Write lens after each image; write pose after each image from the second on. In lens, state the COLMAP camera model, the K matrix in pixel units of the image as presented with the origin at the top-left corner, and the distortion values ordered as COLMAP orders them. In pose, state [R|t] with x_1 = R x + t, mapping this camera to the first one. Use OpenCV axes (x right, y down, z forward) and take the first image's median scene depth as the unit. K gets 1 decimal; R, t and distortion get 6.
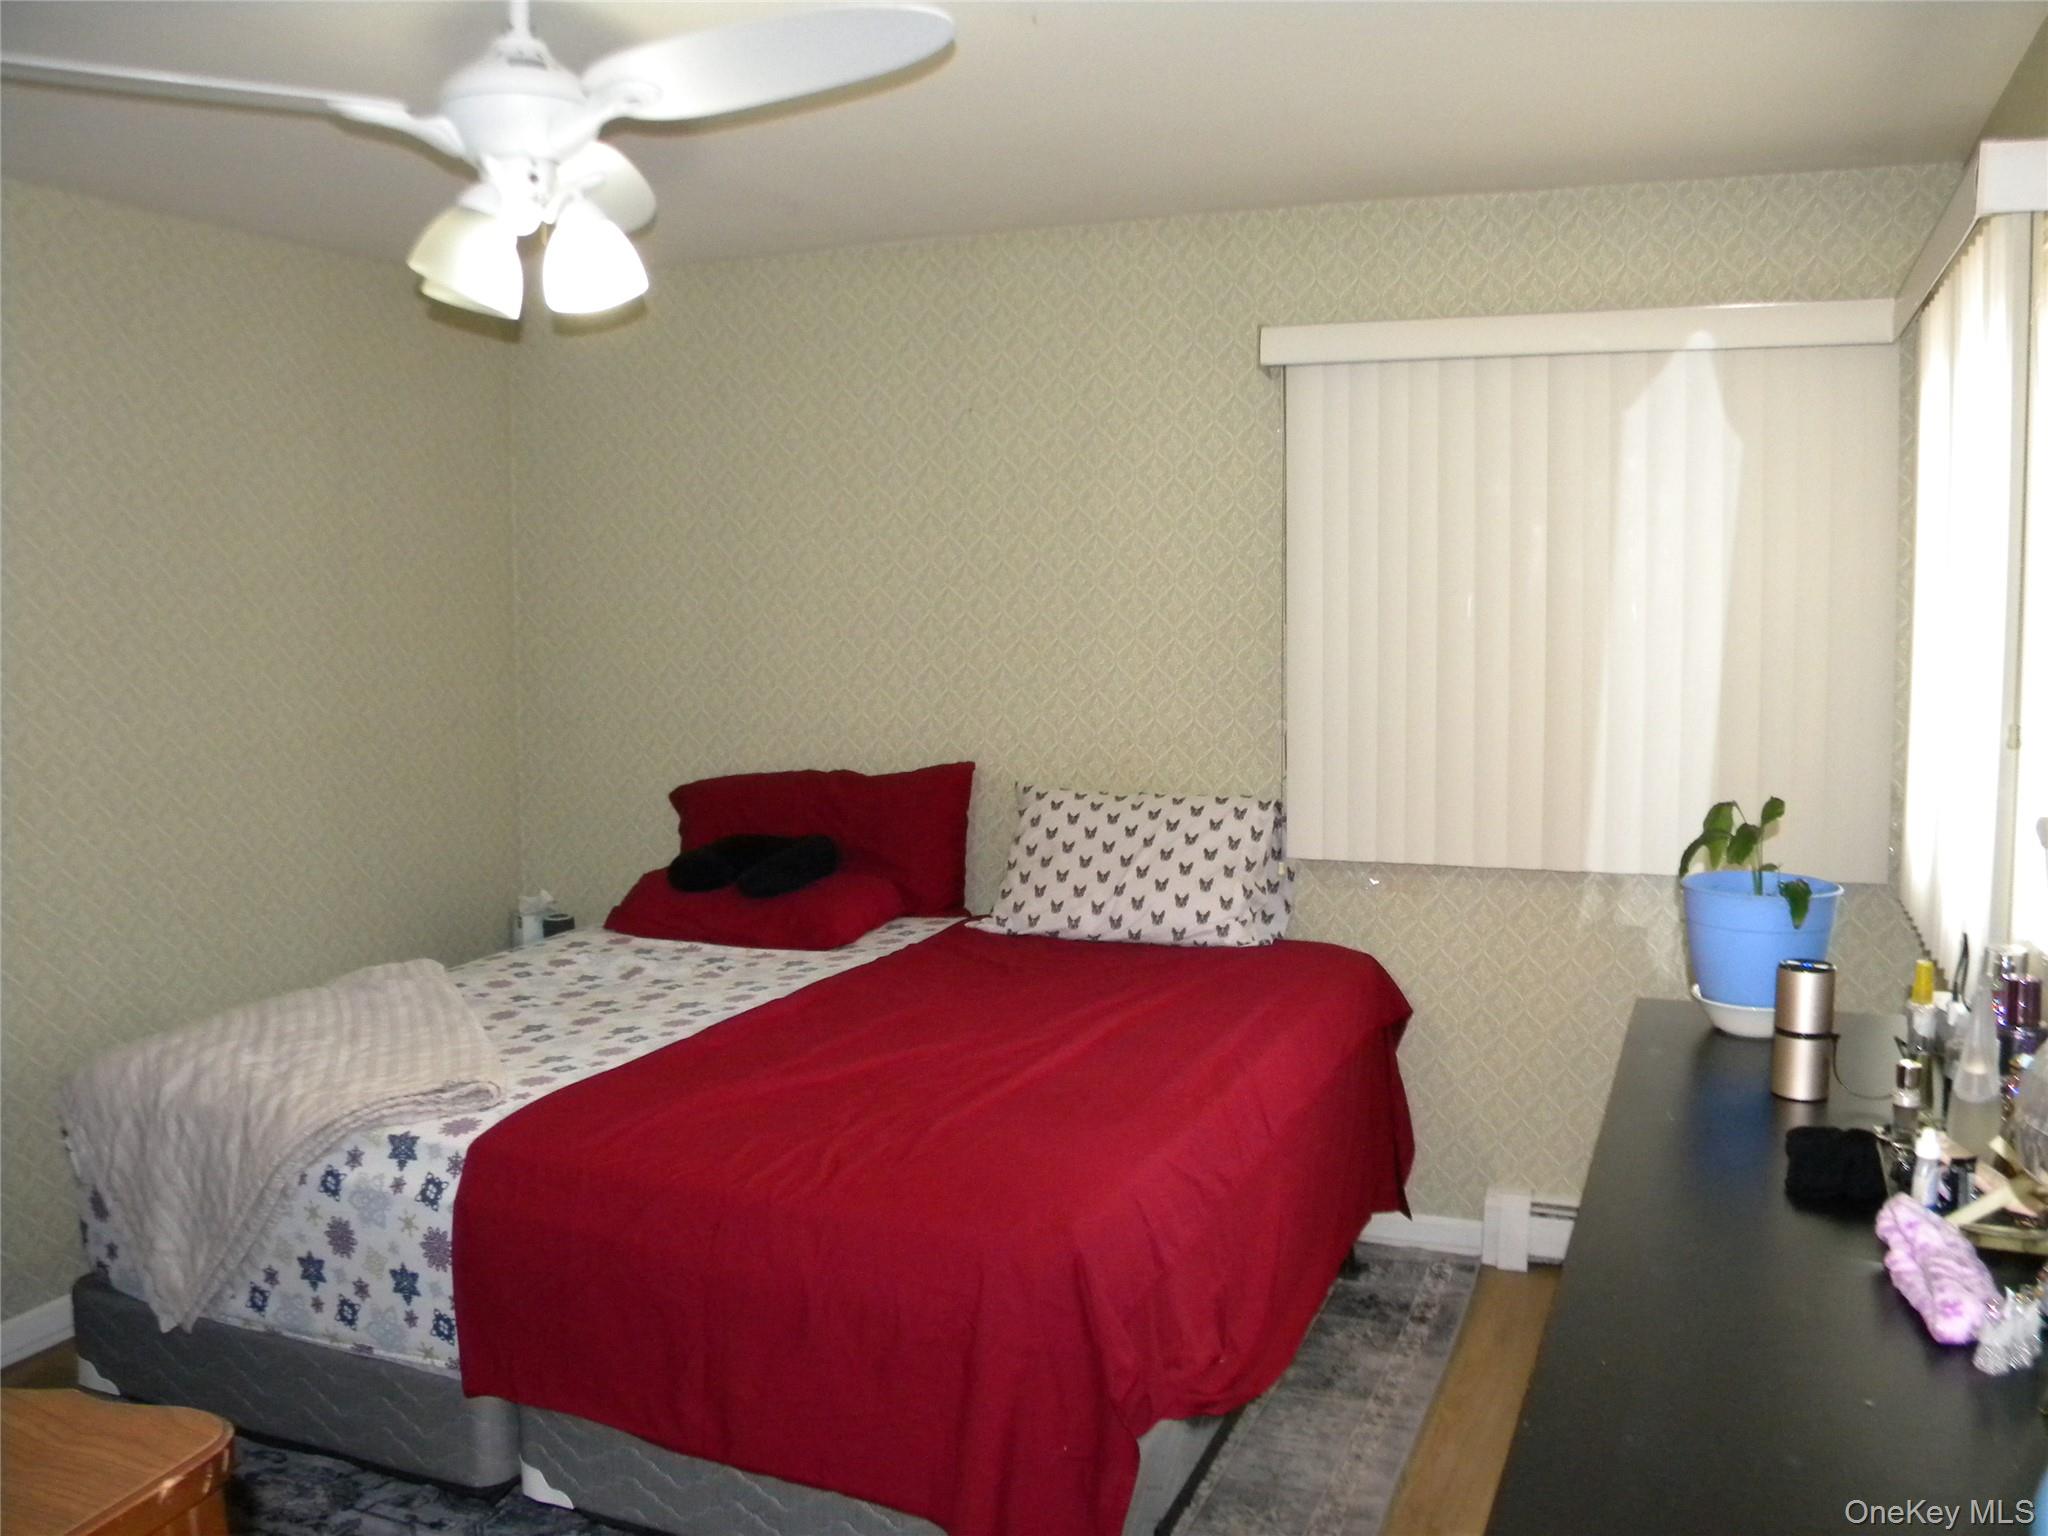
lens RADIAL K [[1722.6, 0, 1034.2], [0, 1722.6, 741.7], [0, 0, 1]] dist [-0.194928, 0.166238]
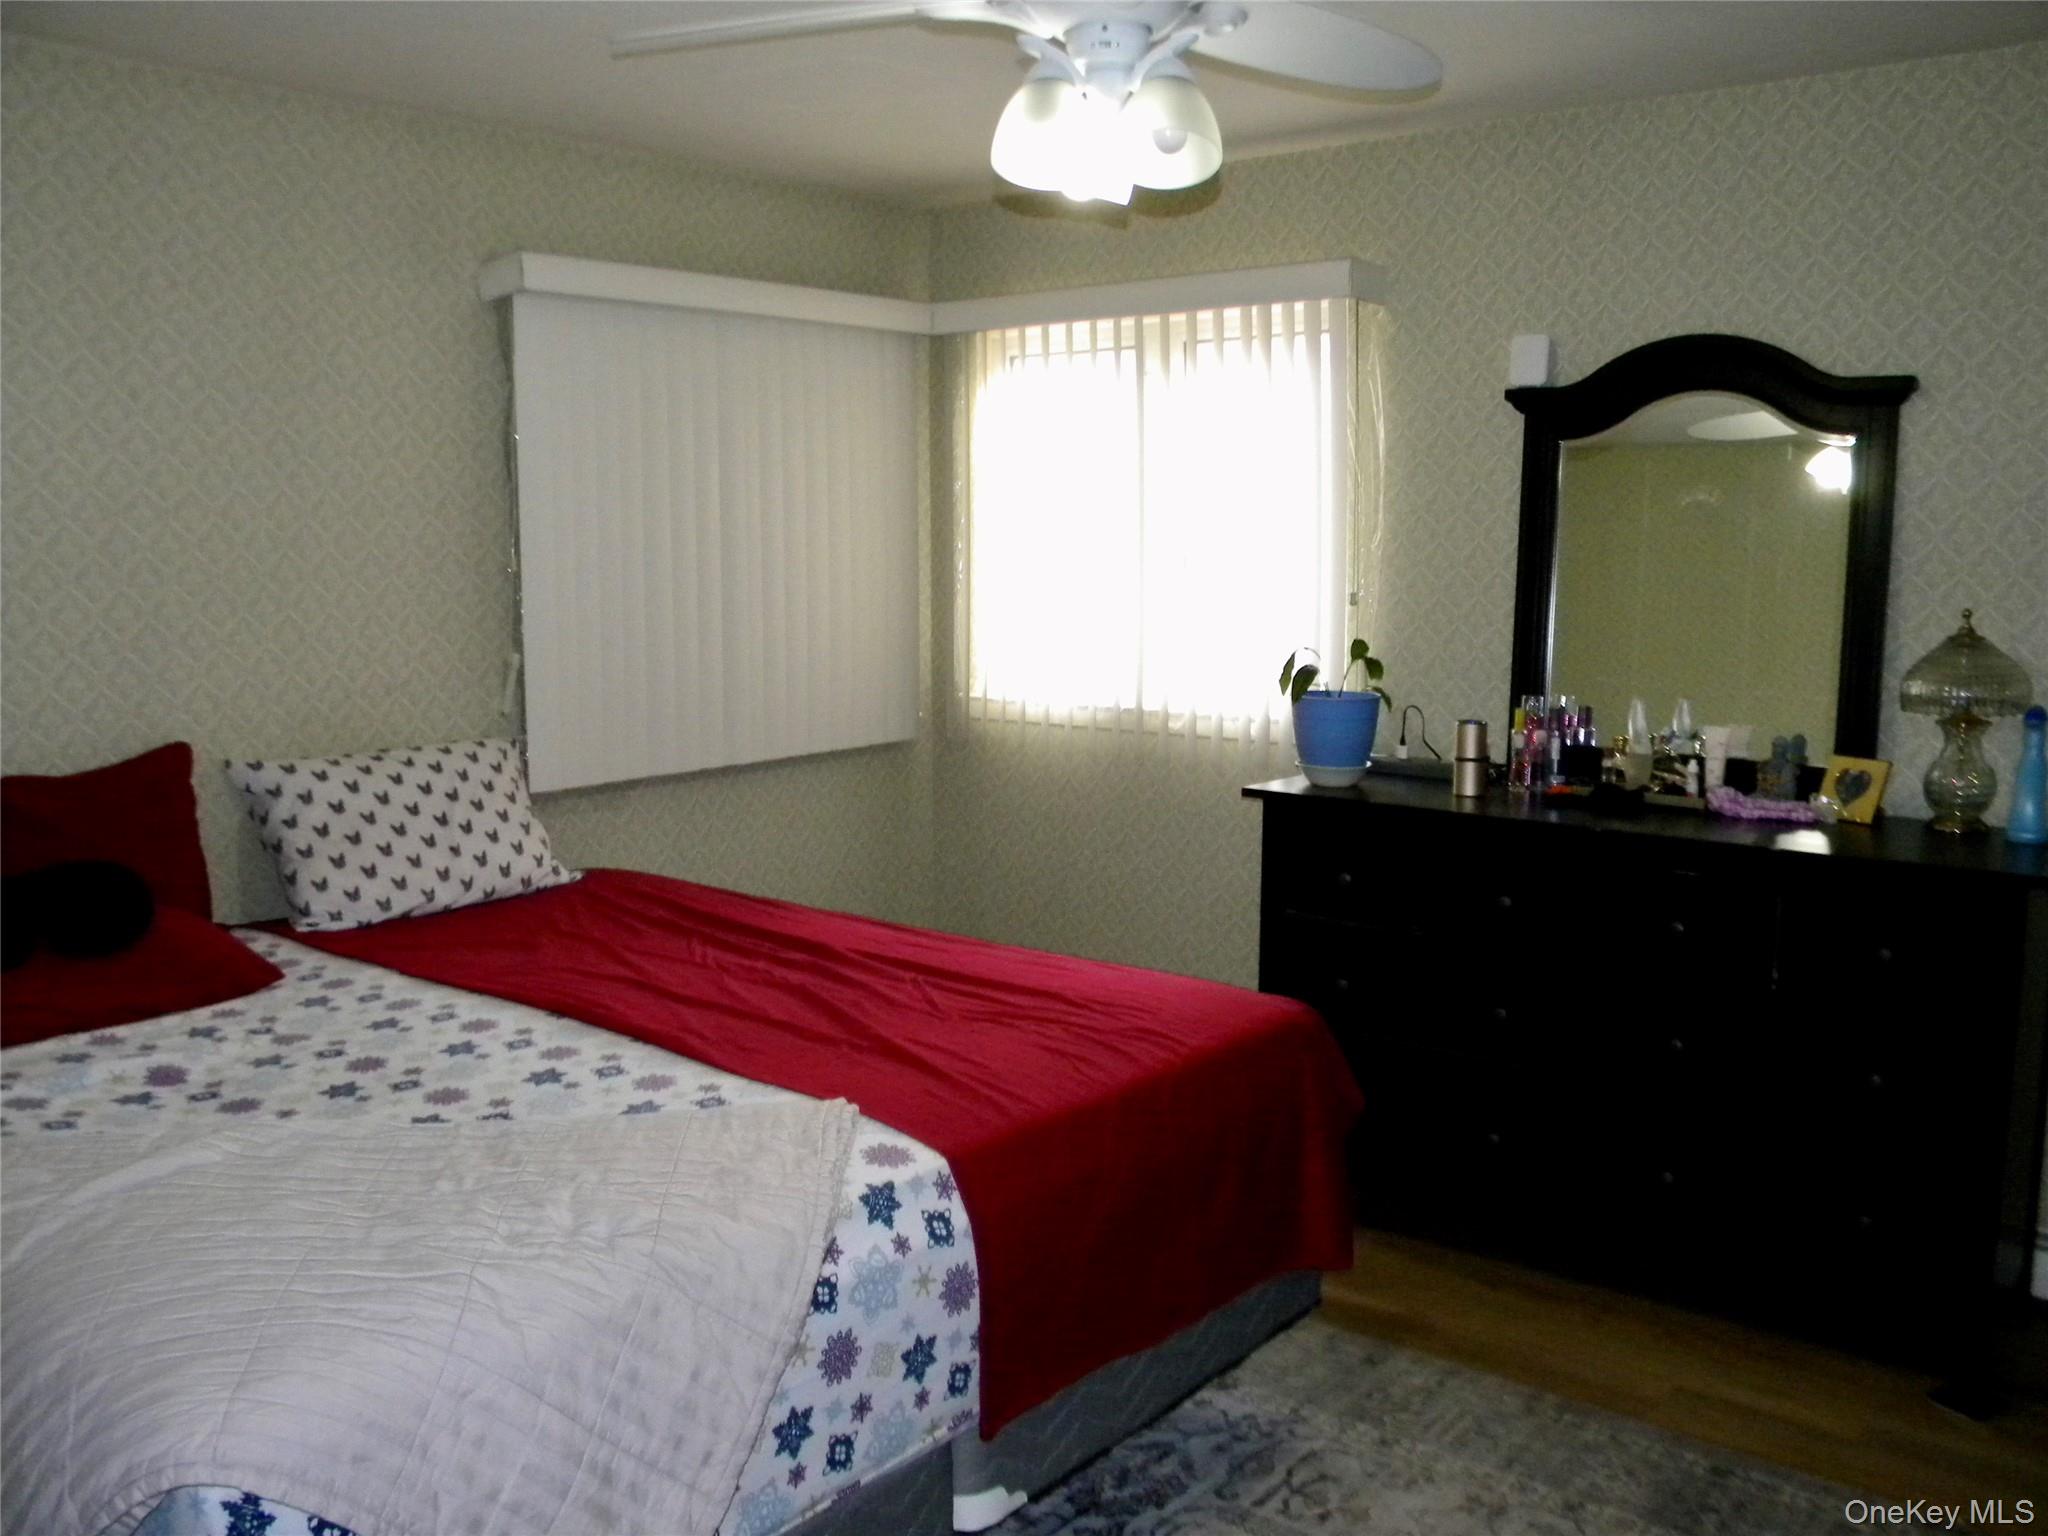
lens RADIAL K [[1722.6, 0, 1034.2], [0, 1722.6, 741.7], [0, 0, 1]] dist [-0.194928, 0.166238]
pose [[0.301496, -0.111441, 0.946933, -1.079152], [0.086902, 0.992224, 0.089103, -0.037007], [-0.949499, 0.055426, 0.308836, 0.663921]]
